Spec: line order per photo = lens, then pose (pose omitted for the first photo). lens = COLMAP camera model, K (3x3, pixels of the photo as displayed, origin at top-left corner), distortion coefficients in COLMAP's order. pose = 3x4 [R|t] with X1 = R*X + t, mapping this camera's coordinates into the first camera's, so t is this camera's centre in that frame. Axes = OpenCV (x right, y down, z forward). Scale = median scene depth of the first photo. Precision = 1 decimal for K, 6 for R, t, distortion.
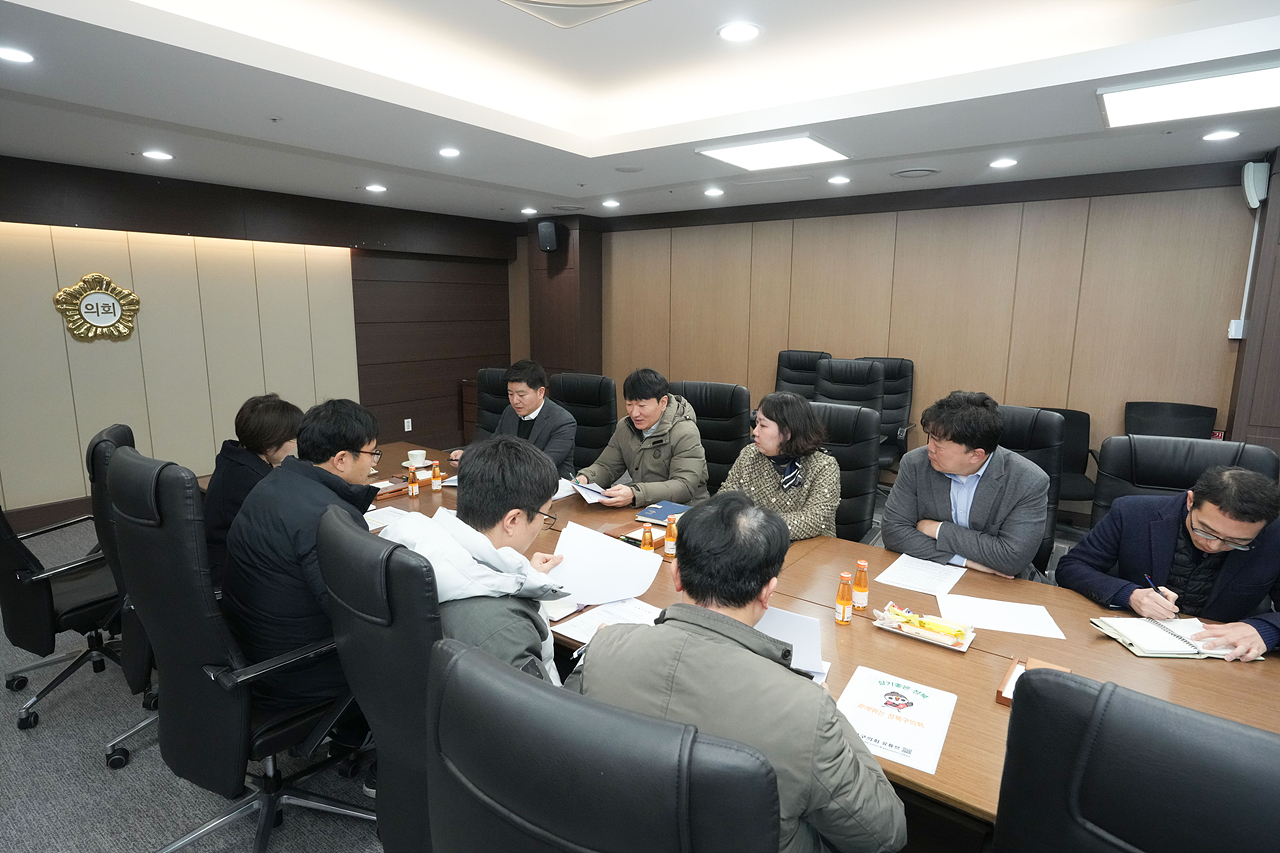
lens RADIAL K [[687.2, 0, 639.2], [0, 687.2, 425.4], [0, 0, 1]] dist [-0.005732, 0.002479]
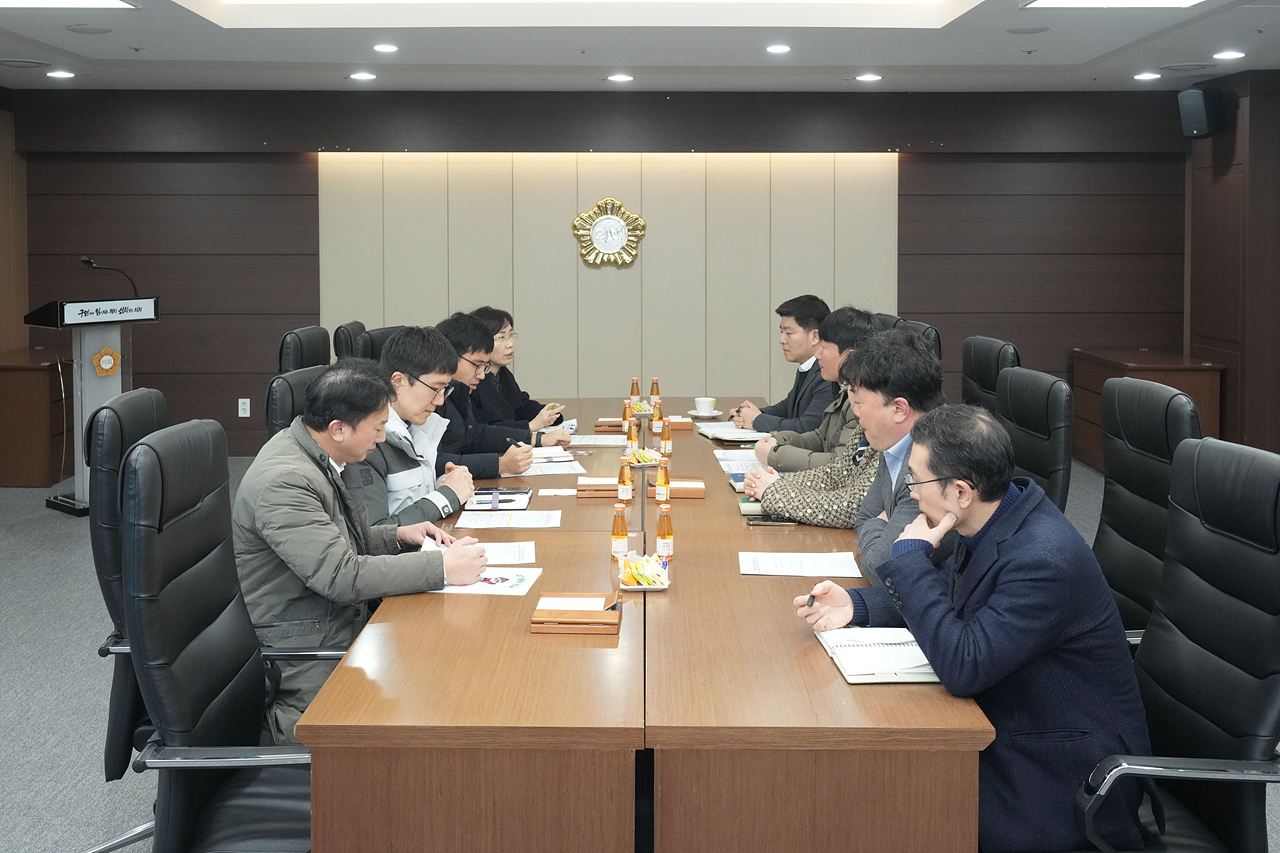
lens RADIAL K [[1258.0, 0, 640.0], [0, 1258.0, 426.5], [0, 0, 1]] dist [0.009701, -0.009016]
pose [[0.625273, 0.114815, -0.771914, 0.645636], [-0.130268, 0.990596, 0.041821, 0.018030], [0.769457, 0.074406, 0.634350, -0.070876]]
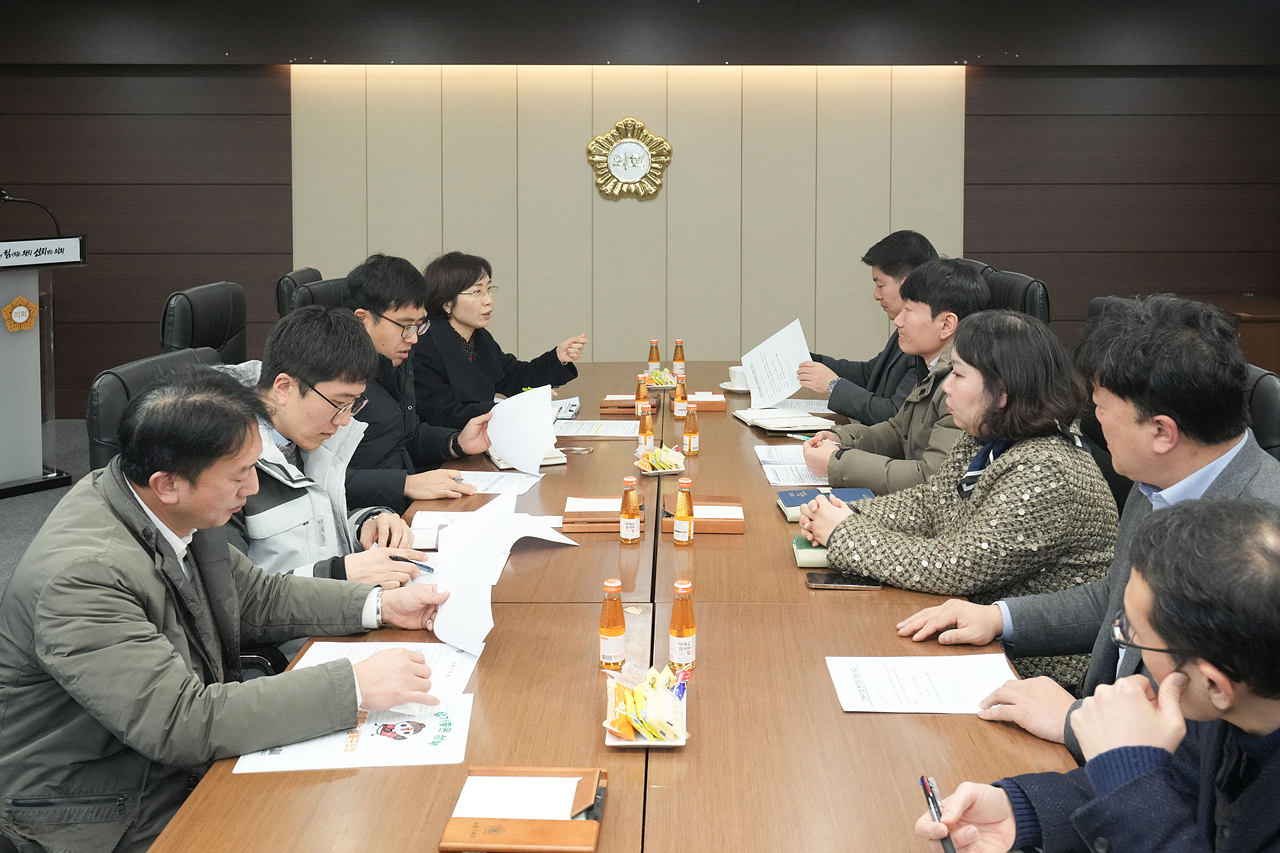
lens RADIAL K [[1209.5, 0, 644.7], [0, 1209.5, 364.2], [0, 0, 1]] dist [0.007219, -0.001759]
pose [[0.606253, 0.128284, -0.784857, 0.412143], [-0.132912, 0.989367, 0.059045, -0.015451], [0.784087, 0.068521, 0.616858, 0.127879]]
